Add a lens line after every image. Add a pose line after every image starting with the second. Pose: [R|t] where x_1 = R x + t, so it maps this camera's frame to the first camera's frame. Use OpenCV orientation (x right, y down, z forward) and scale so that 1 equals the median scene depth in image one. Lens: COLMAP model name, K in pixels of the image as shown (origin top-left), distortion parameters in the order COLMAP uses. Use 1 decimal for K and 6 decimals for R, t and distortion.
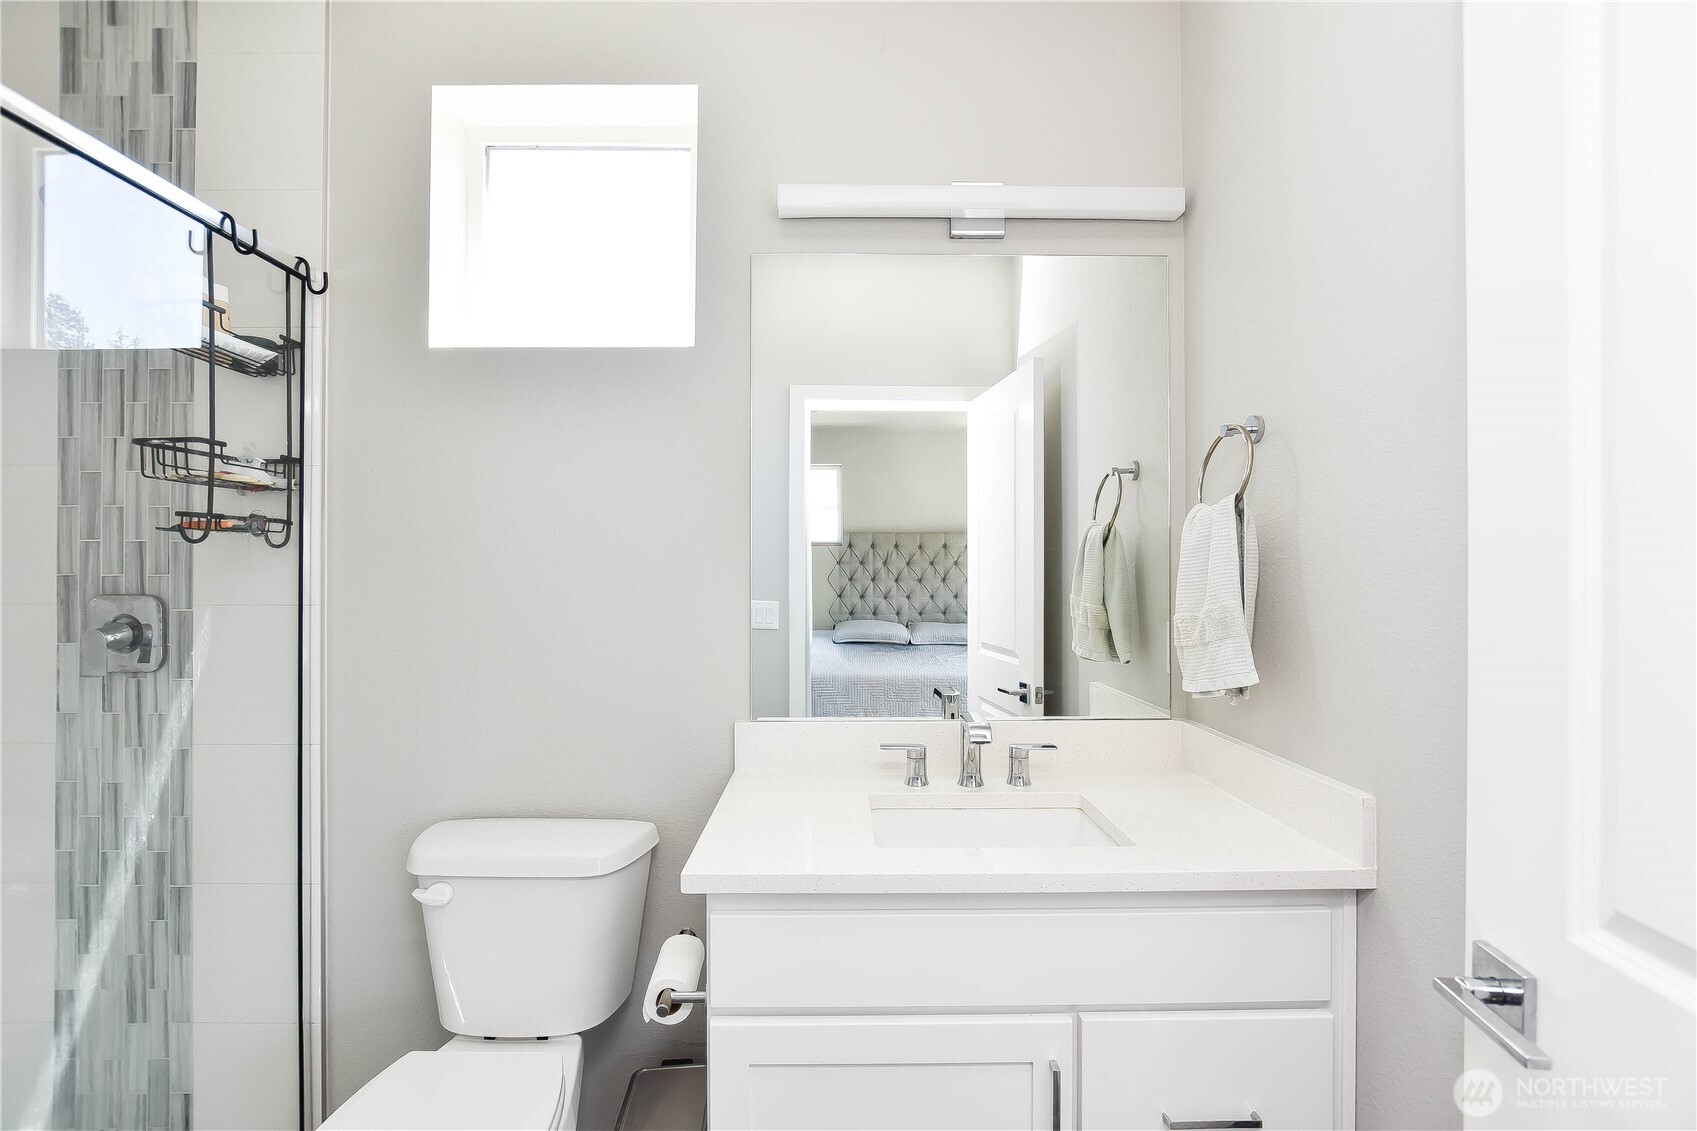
lens RADIAL K [[770.4, 0, 848.5], [0, 770.4, 565.5], [0, 0, 1]] dist [-0.000551, 0.000740]
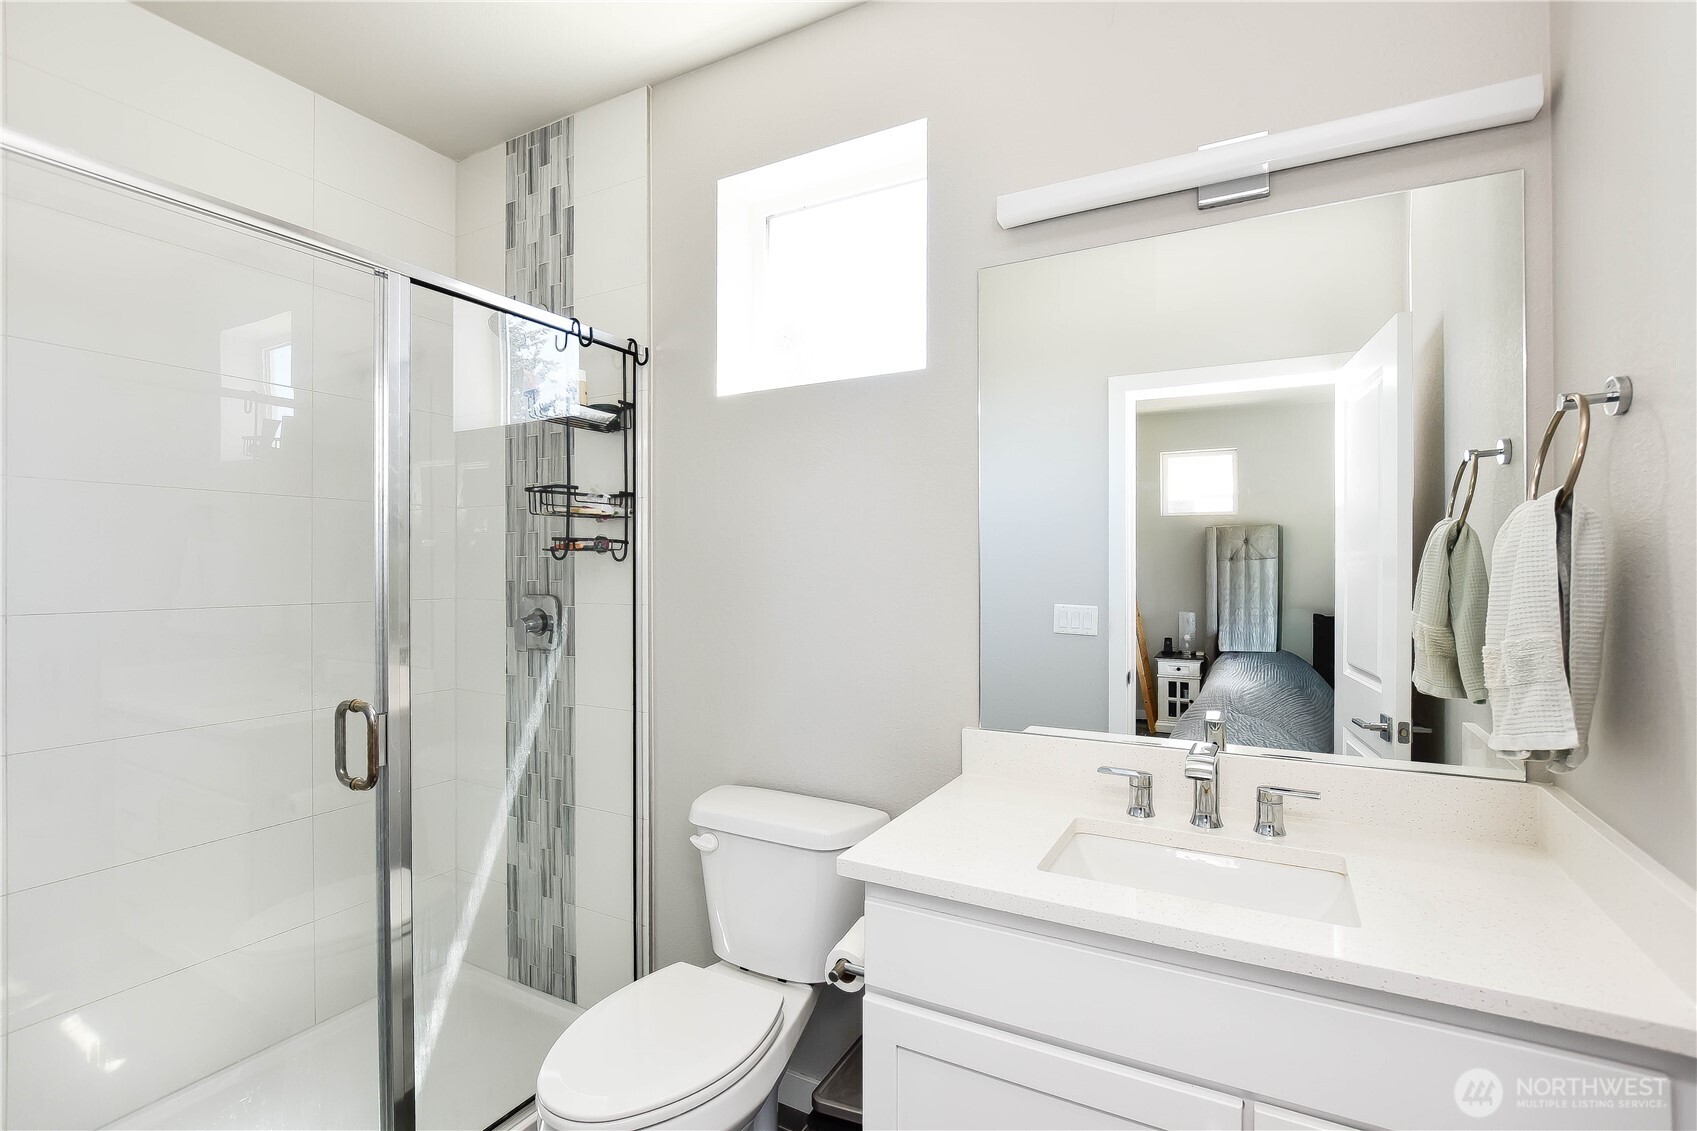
lens RADIAL K [[788.2, 0, 848.5], [0, 788.2, 565.5], [0, 0, 1]] dist [0.001388, 0.000604]
pose [[0.876287, 0.001948, -0.481786, 0.256966], [0.002036, 0.999968, 0.007745, -0.025452], [0.481786, -0.007767, 0.876255, 0.002990]]
